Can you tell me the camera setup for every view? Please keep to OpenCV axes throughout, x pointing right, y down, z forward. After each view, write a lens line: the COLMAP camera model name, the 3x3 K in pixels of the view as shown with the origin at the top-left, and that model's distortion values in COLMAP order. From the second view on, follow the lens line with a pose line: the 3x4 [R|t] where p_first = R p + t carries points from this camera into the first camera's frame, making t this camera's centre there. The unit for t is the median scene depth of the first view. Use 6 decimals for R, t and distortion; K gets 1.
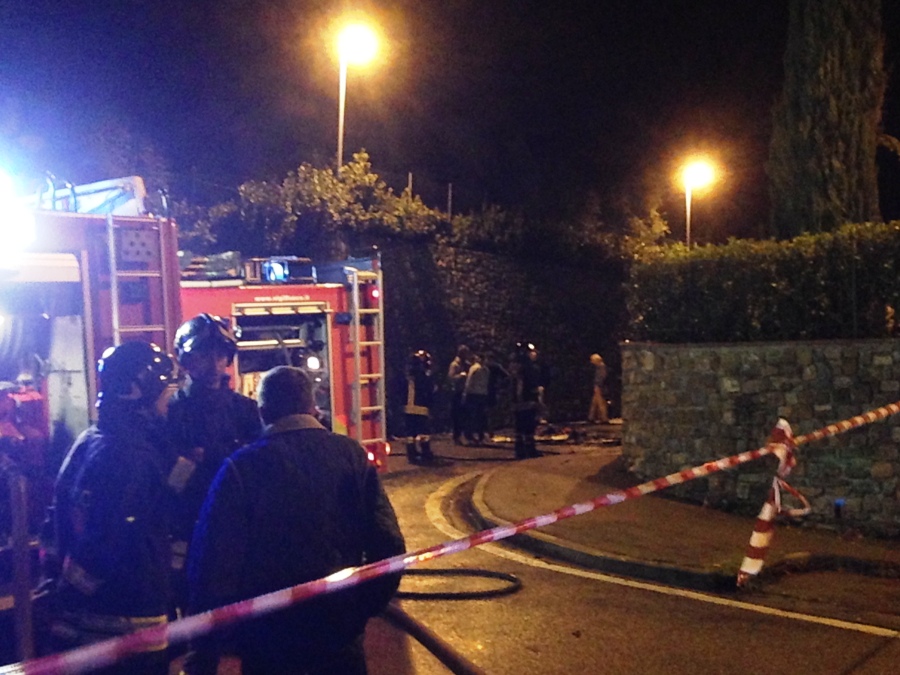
lens RADIAL K [[1118.9, 0, 450.0], [0, 1118.9, 337.5], [0, 0, 1]] dist [-0.018751, -0.015850]
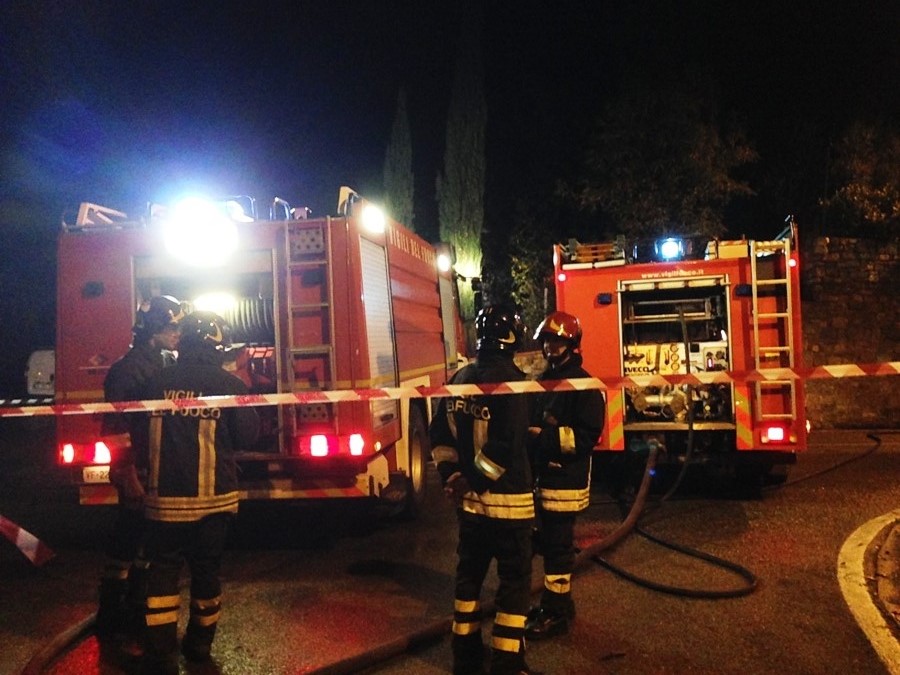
lens RADIAL K [[823.0, 0, 450.0], [0, 823.0, 337.5], [0, 0, 1]] dist [0.118620, -0.178916]
pose [[0.517948, 0.014502, -0.855289, 0.418855], [0.005448, 0.999780, 0.020251, 0.008833], [0.855395, -0.015149, 0.517755, 0.403738]]
